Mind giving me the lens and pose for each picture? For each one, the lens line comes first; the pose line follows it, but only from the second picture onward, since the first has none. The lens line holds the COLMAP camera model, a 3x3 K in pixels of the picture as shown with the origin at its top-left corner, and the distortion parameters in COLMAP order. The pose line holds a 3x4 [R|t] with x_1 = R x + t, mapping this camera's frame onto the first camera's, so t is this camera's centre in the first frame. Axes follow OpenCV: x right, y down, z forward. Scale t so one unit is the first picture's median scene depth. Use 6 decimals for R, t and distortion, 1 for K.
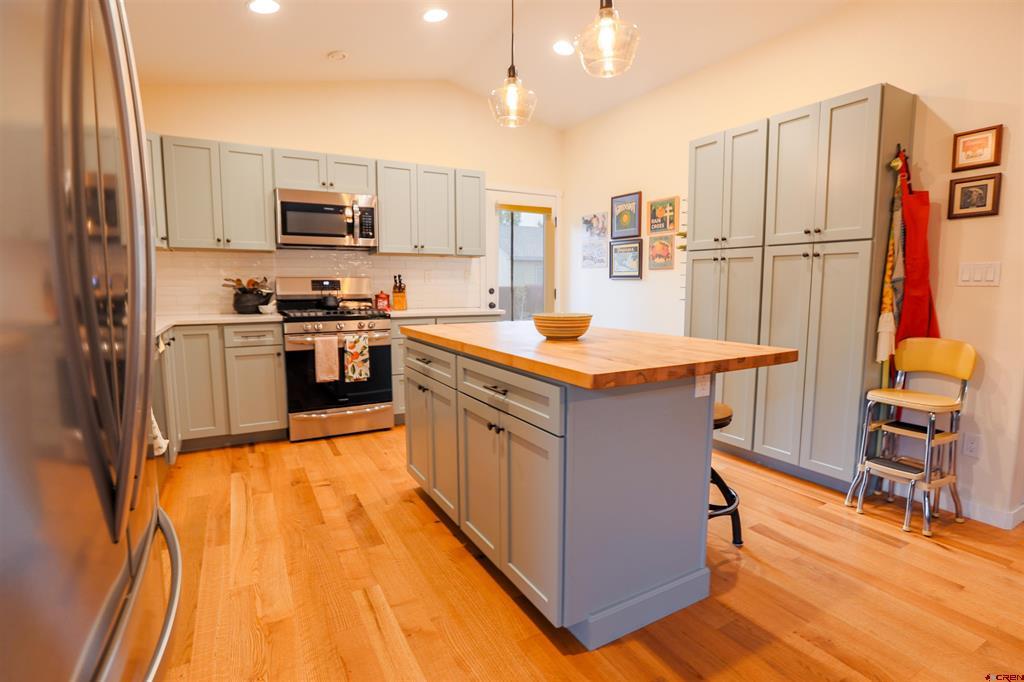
lens RADIAL K [[504.7, 0, 515.0], [0, 504.7, 341.1], [0, 0, 1]] dist [-0.051129, 0.021228]
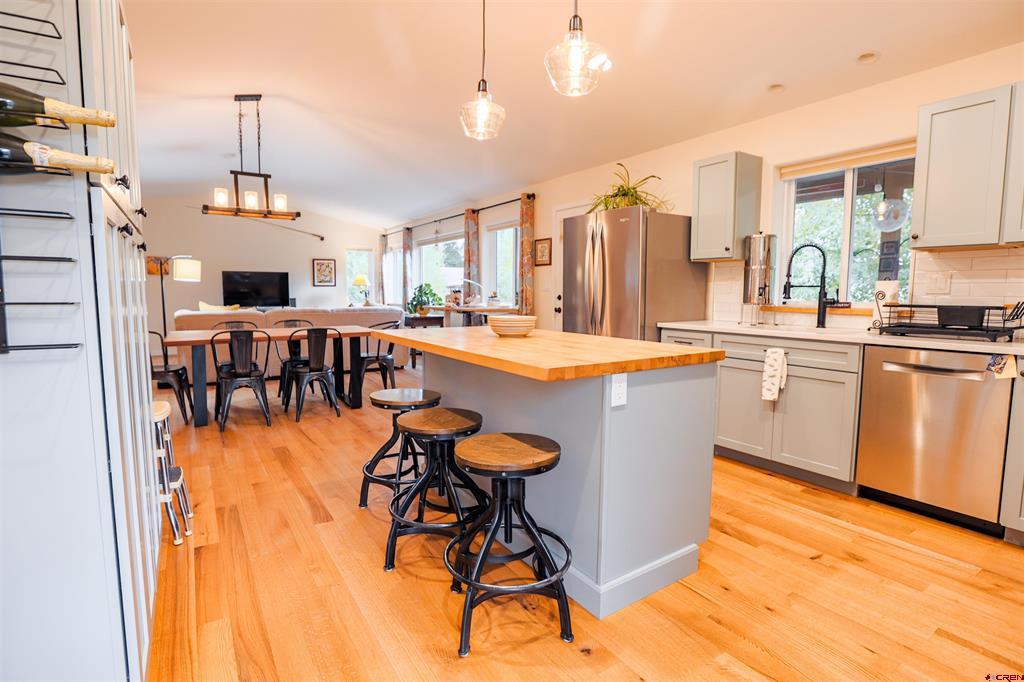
lens RADIAL K [[504.7, 0, 515.0], [0, 504.7, 341.1], [0, 0, 1]] dist [-0.051129, 0.021228]
pose [[-0.997572, 0.003468, -0.069551, 0.099865], [-0.011351, 0.977305, 0.211534, -0.150226], [0.068706, 0.211810, -0.974893, 1.293309]]
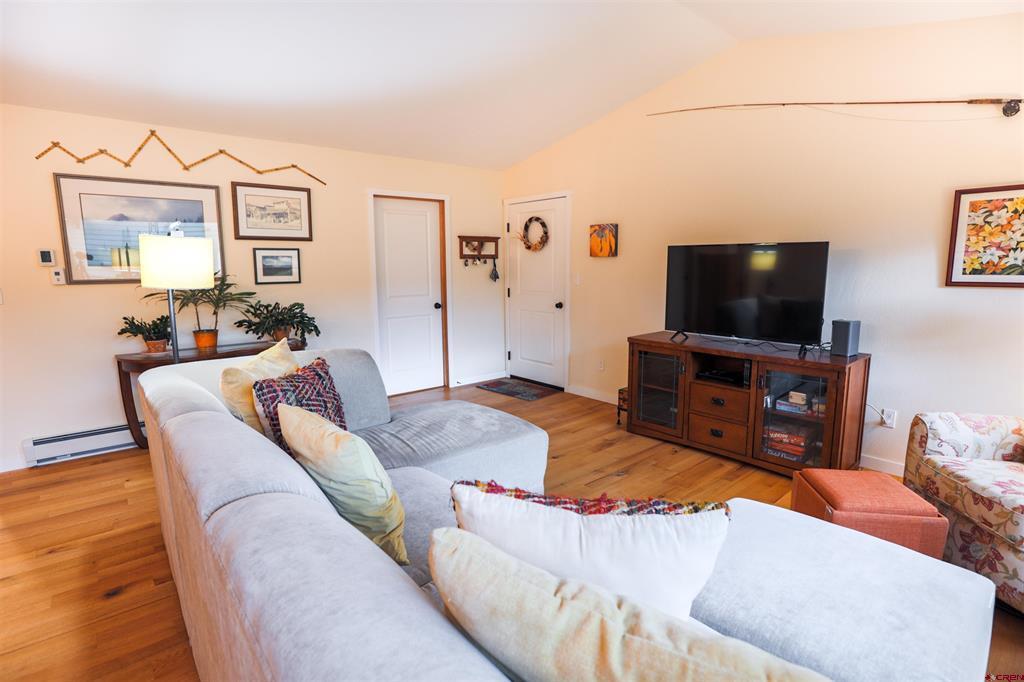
lens RADIAL K [[504.7, 0, 515.0], [0, 504.7, 341.1], [0, 0, 1]] dist [-0.051129, 0.021228]
pose [[-0.194073, -0.150001, 0.969451, 0.357734], [0.117155, 0.977624, 0.174719, 0.019574], [-0.973966, 0.147484, -0.172157, -0.715850]]
